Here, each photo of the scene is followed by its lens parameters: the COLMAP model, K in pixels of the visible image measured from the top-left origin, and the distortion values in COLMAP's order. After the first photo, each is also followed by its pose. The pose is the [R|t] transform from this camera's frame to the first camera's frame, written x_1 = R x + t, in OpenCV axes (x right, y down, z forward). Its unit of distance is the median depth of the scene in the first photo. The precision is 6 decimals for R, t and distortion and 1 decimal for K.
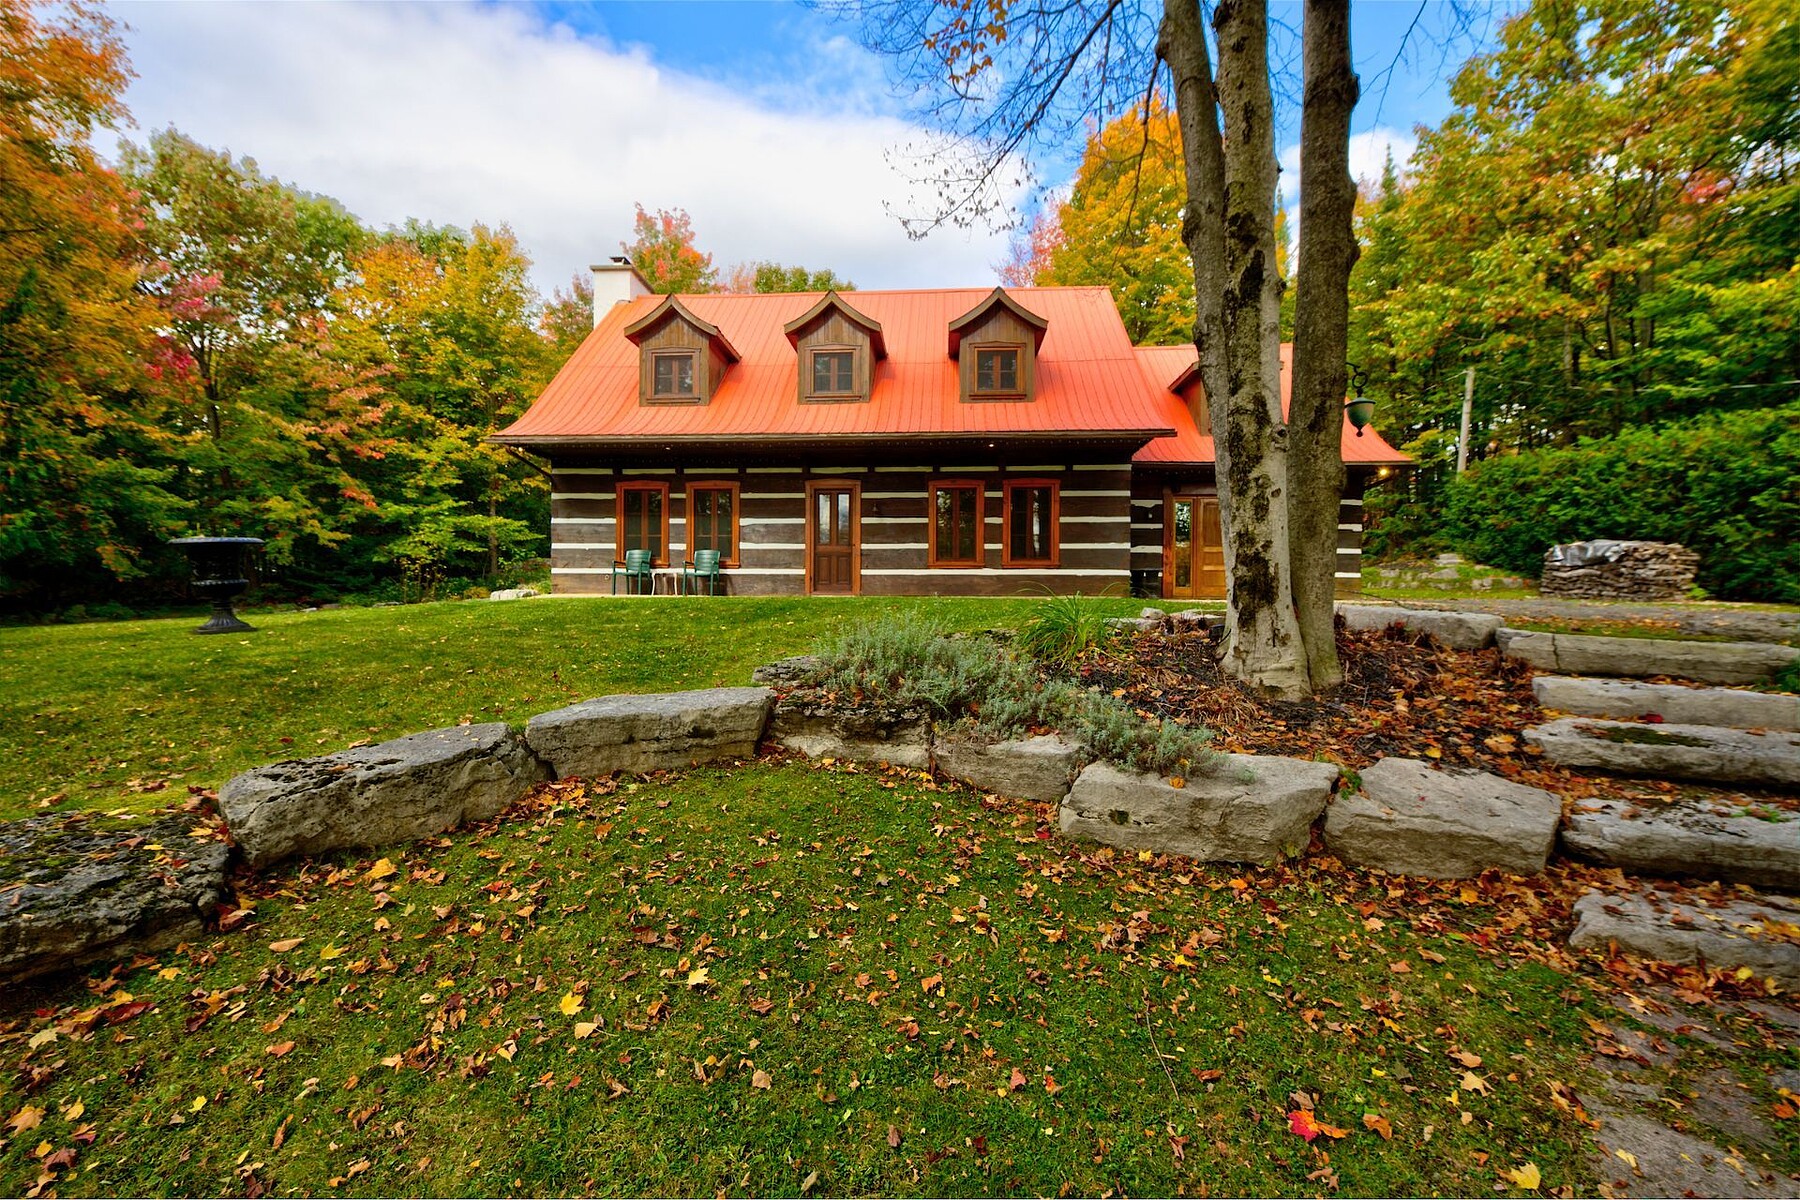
lens RADIAL K [[707.1, 0, 900.0], [0, 707.1, 600.0], [0, 0, 1]] dist [-0.000643, -0.004716]
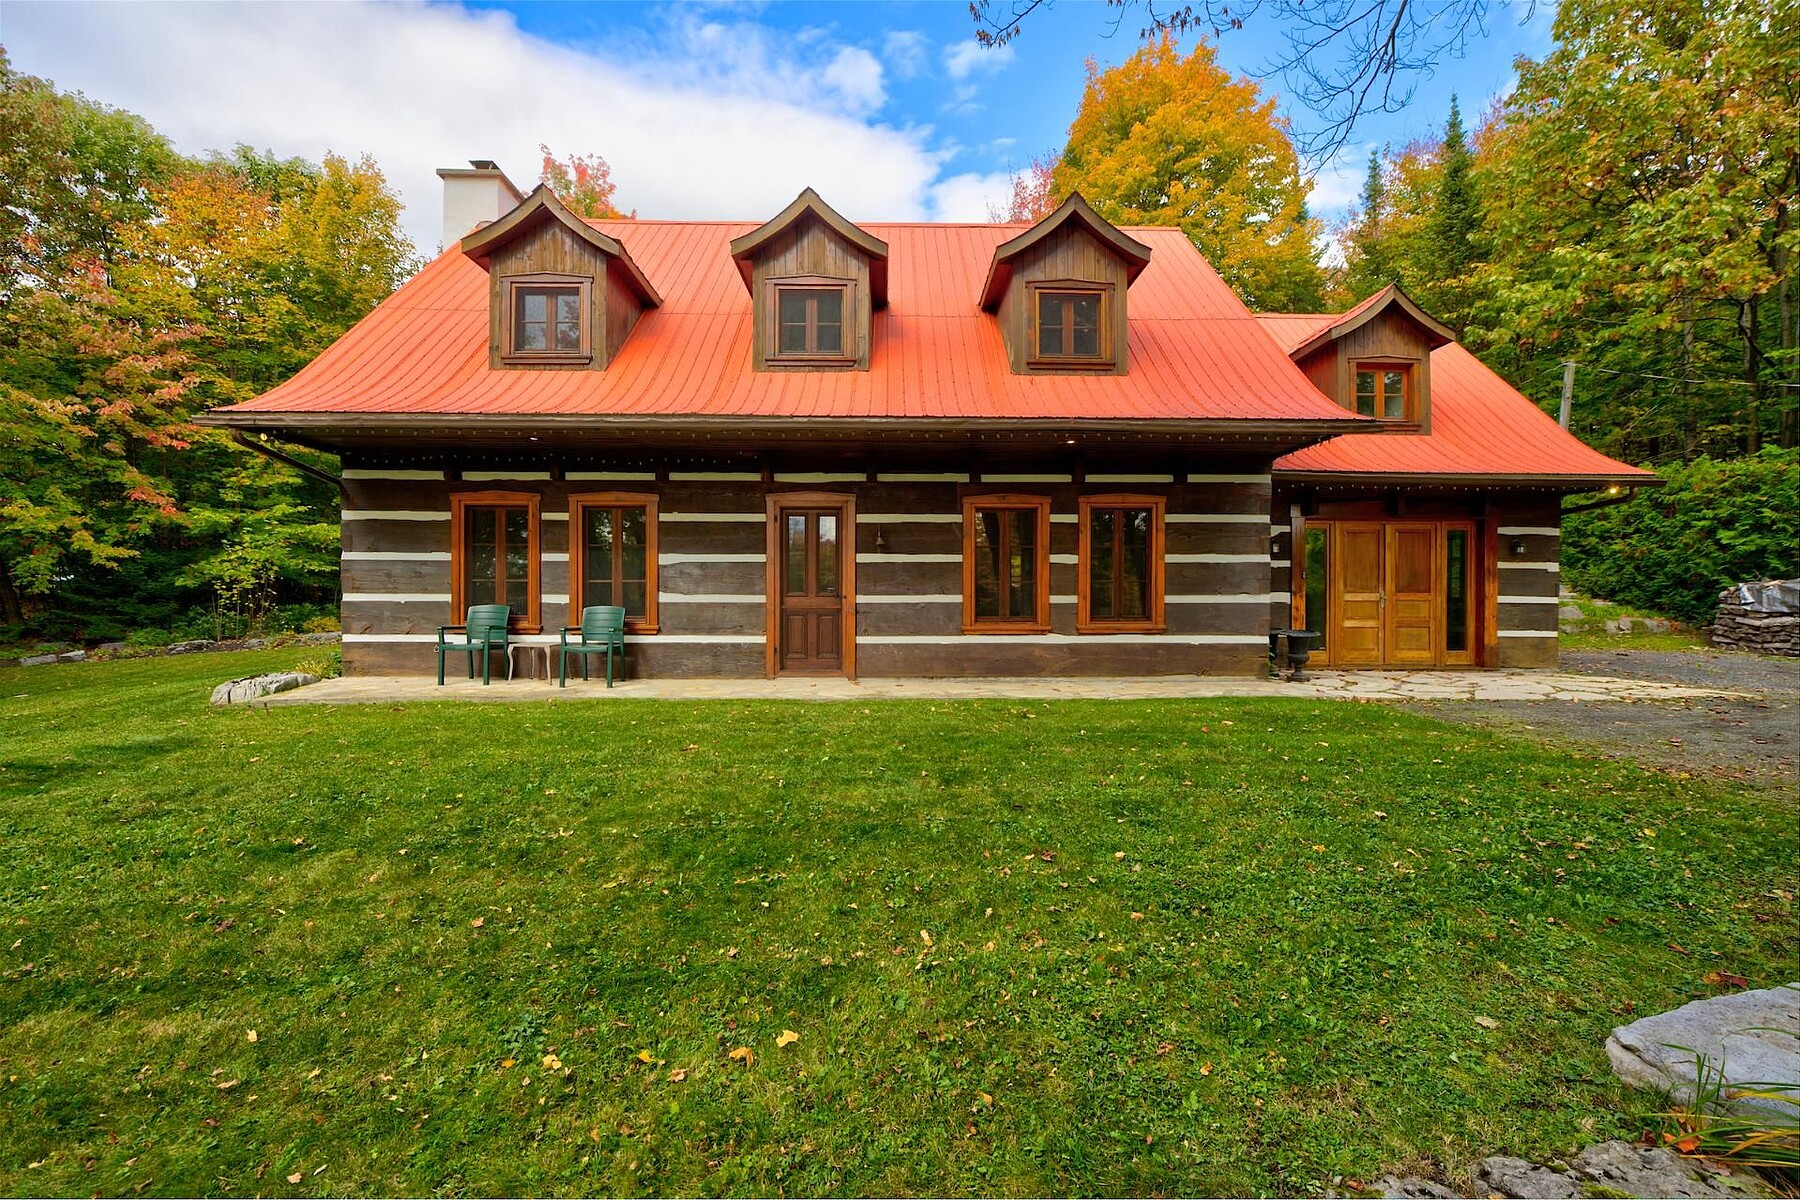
lens RADIAL K [[707.1, 0, 900.0], [0, 707.1, 600.0], [0, 0, 1]] dist [-0.000643, -0.004716]
pose [[0.996473, -0.003008, 0.083855, -0.066378], [0.002889, 0.999995, 0.001545, -0.073243], [-0.083859, -0.001297, 0.996477, 0.355816]]
